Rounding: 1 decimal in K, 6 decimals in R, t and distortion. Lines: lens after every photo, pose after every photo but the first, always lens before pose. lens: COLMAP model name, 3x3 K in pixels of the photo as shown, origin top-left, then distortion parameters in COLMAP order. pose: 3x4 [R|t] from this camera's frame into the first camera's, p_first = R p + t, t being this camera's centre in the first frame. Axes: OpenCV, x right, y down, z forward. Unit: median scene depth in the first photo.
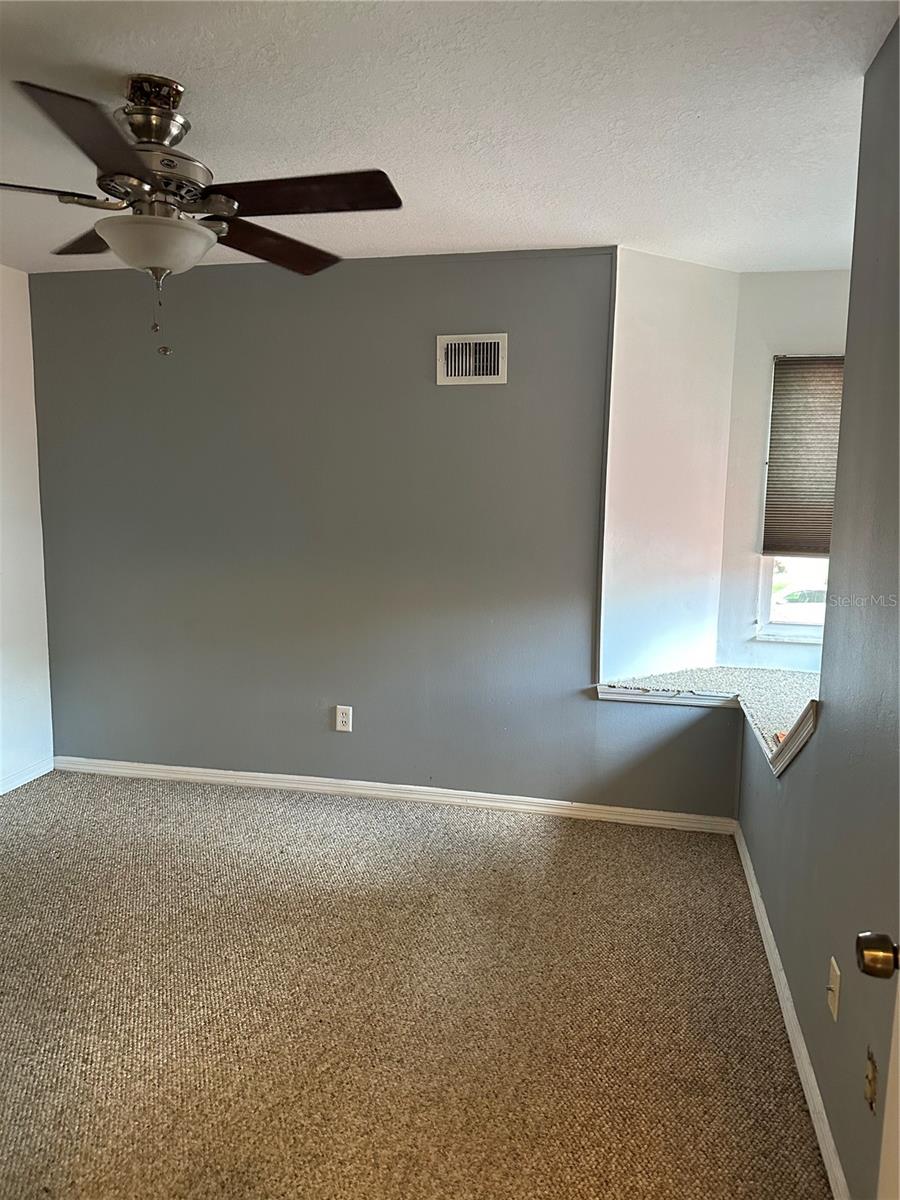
lens RADIAL K [[842.2, 0, 446.1], [0, 842.2, 584.5], [0, 0, 1]] dist [0.093535, -0.127775]
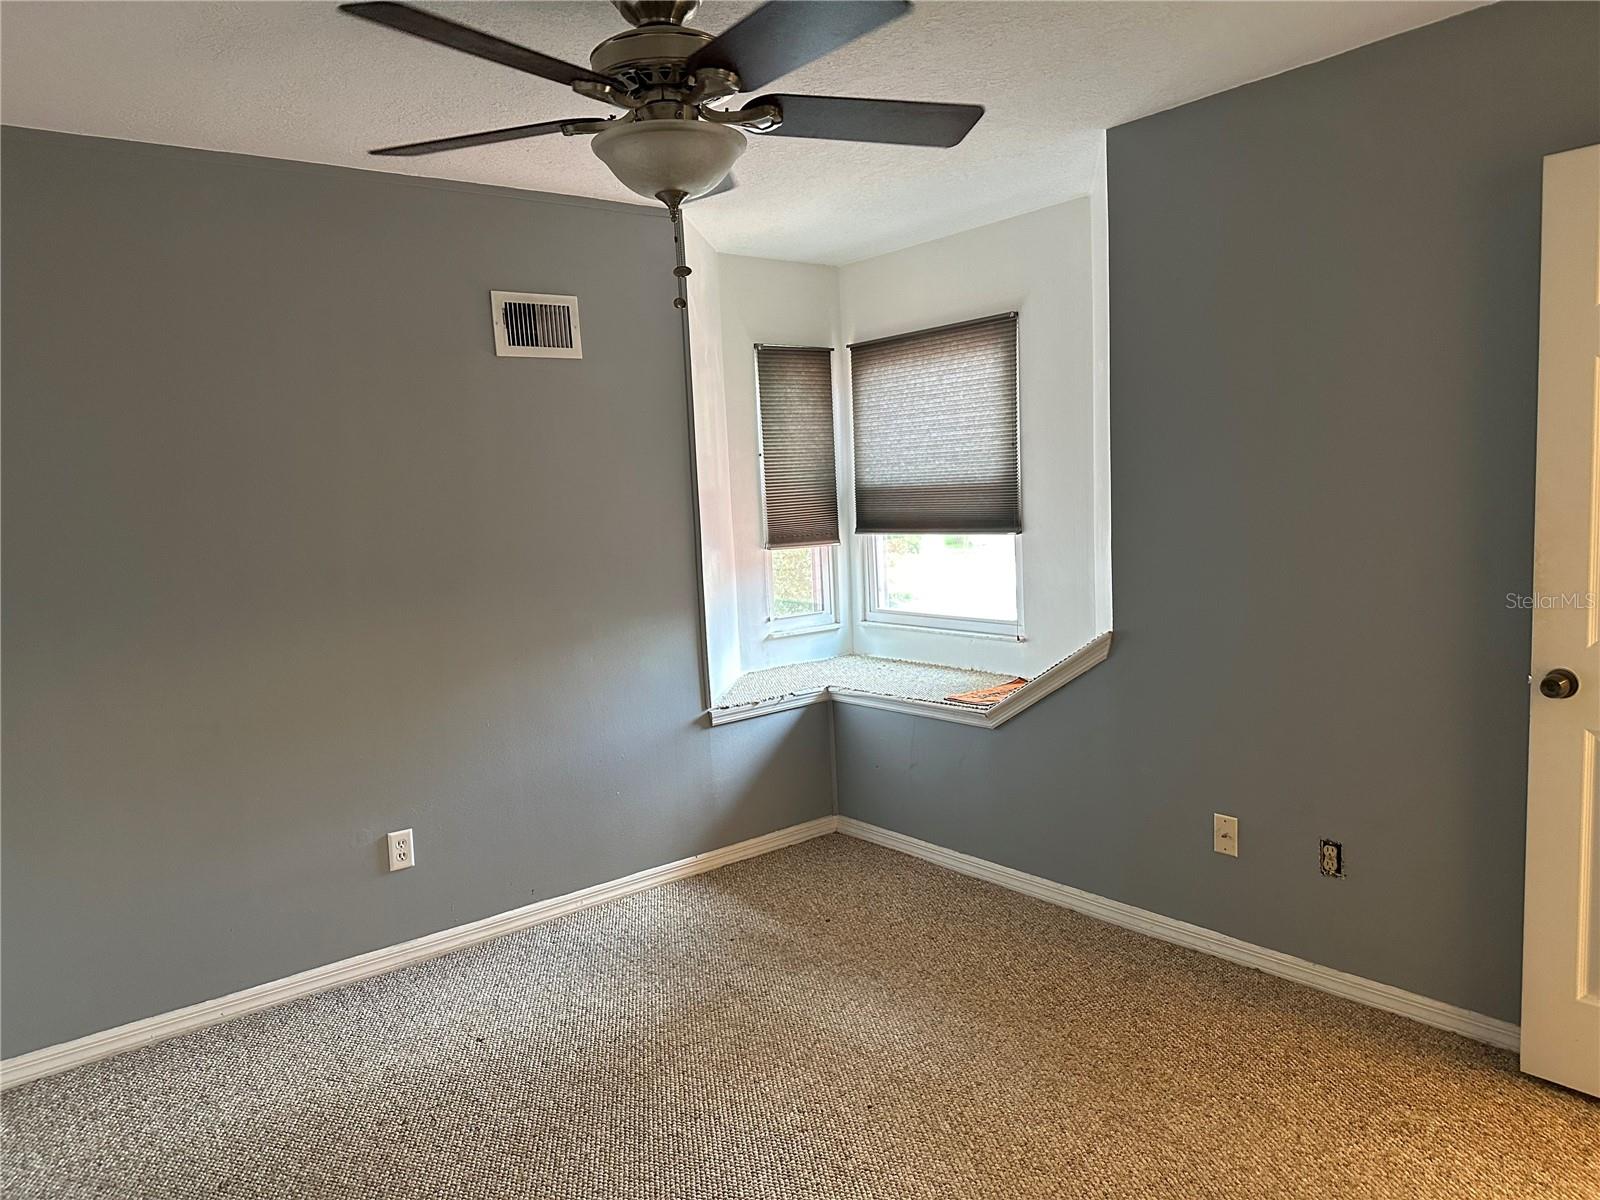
lens RADIAL K [[1122.9, 0, 794.0], [0, 1122.9, 595.2], [0, 0, 1]] dist [0.093535, -0.127775]
pose [[0.616516, -0.121843, 0.777858, -0.650448], [0.153464, 0.987601, 0.033064, -0.022331], [-0.772242, 0.098989, 0.627570, 0.198753]]
